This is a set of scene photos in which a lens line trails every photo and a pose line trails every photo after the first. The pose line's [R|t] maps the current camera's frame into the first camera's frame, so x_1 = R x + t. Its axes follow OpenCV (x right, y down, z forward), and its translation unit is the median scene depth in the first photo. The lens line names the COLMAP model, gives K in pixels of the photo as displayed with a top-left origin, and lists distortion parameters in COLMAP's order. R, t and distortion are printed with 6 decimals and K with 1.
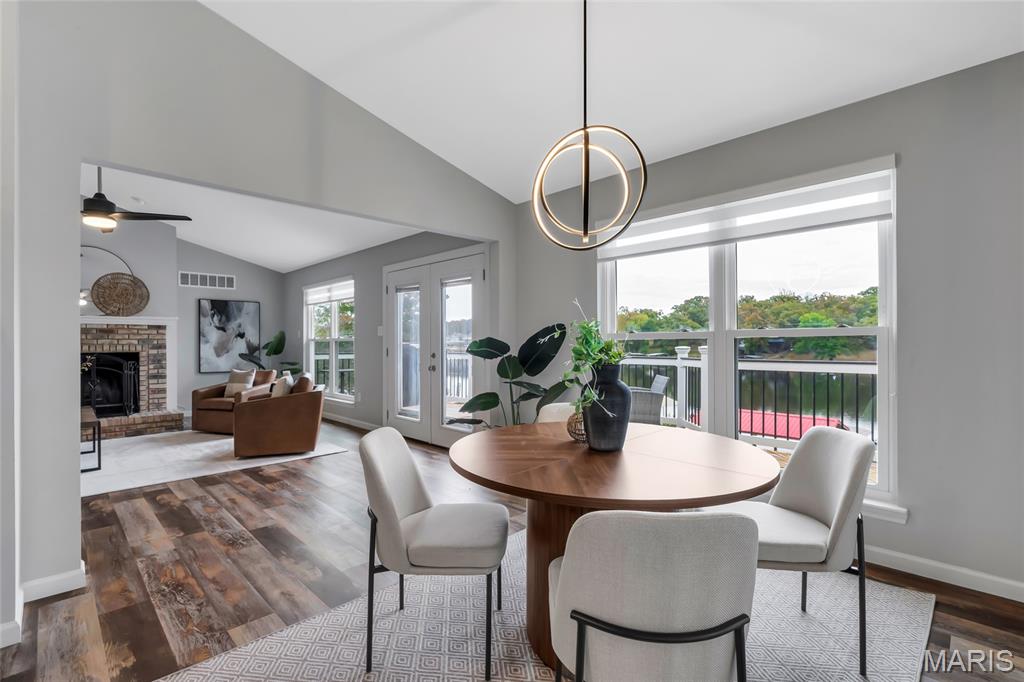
lens RADIAL K [[471.3, 0, 519.0], [0, 471.3, 345.3], [0, 0, 1]] dist [-0.000894, 0.002341]
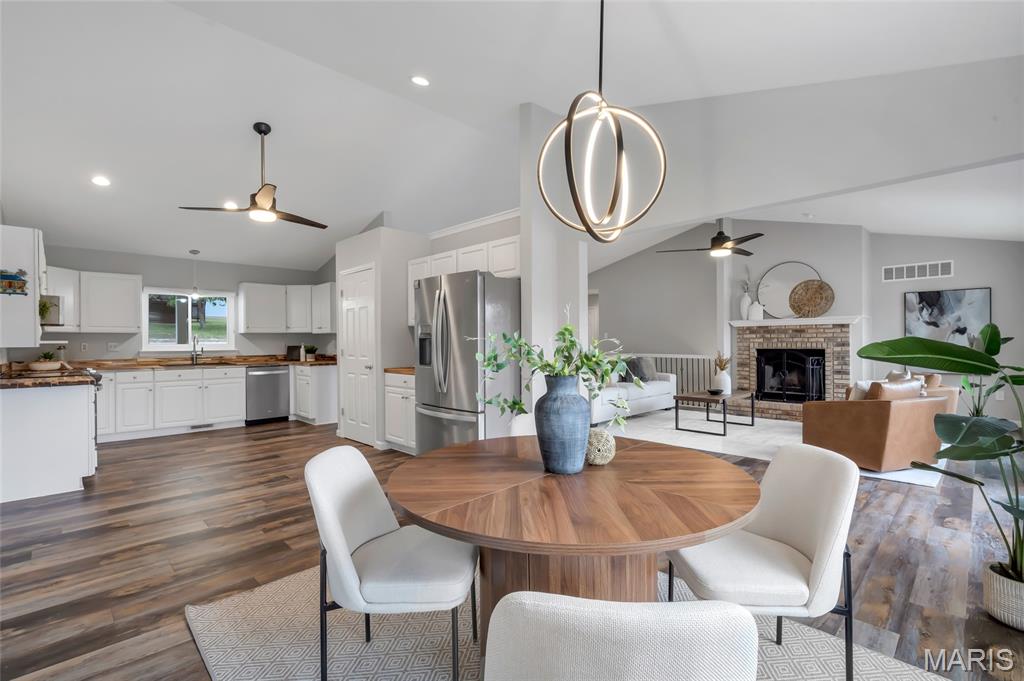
lens RADIAL K [[471.3, 0, 503.3], [0, 471.3, 338.6], [0, 0, 1]] dist [-0.000894, 0.002341]
pose [[-0.019075, -0.003253, -0.999813, 0.303774], [0.001567, 0.999993, -0.003284, -0.007272], [0.999817, -0.001630, -0.019070, 0.259322]]
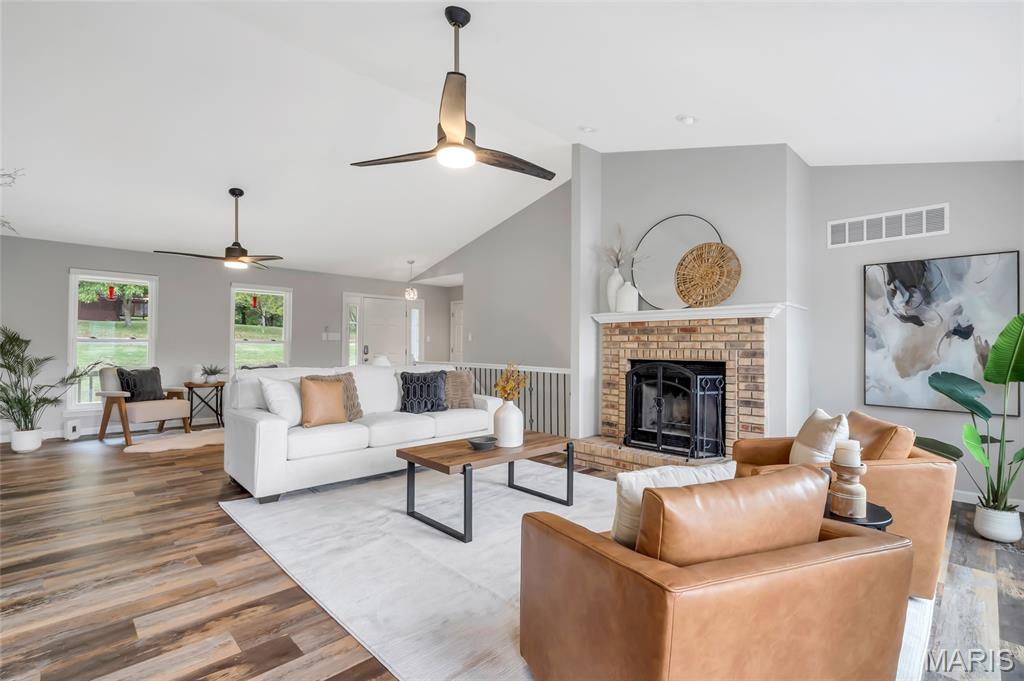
lens RADIAL K [[471.3, 0, 504.3], [0, 471.3, 335.7], [0, 0, 1]] dist [-0.000894, 0.002341]
pose [[-0.022307, -0.021785, -0.999514, -0.159461], [-0.013093, 0.999683, -0.021497, -0.002773], [0.999665, 0.012607, -0.022586, 0.694398]]
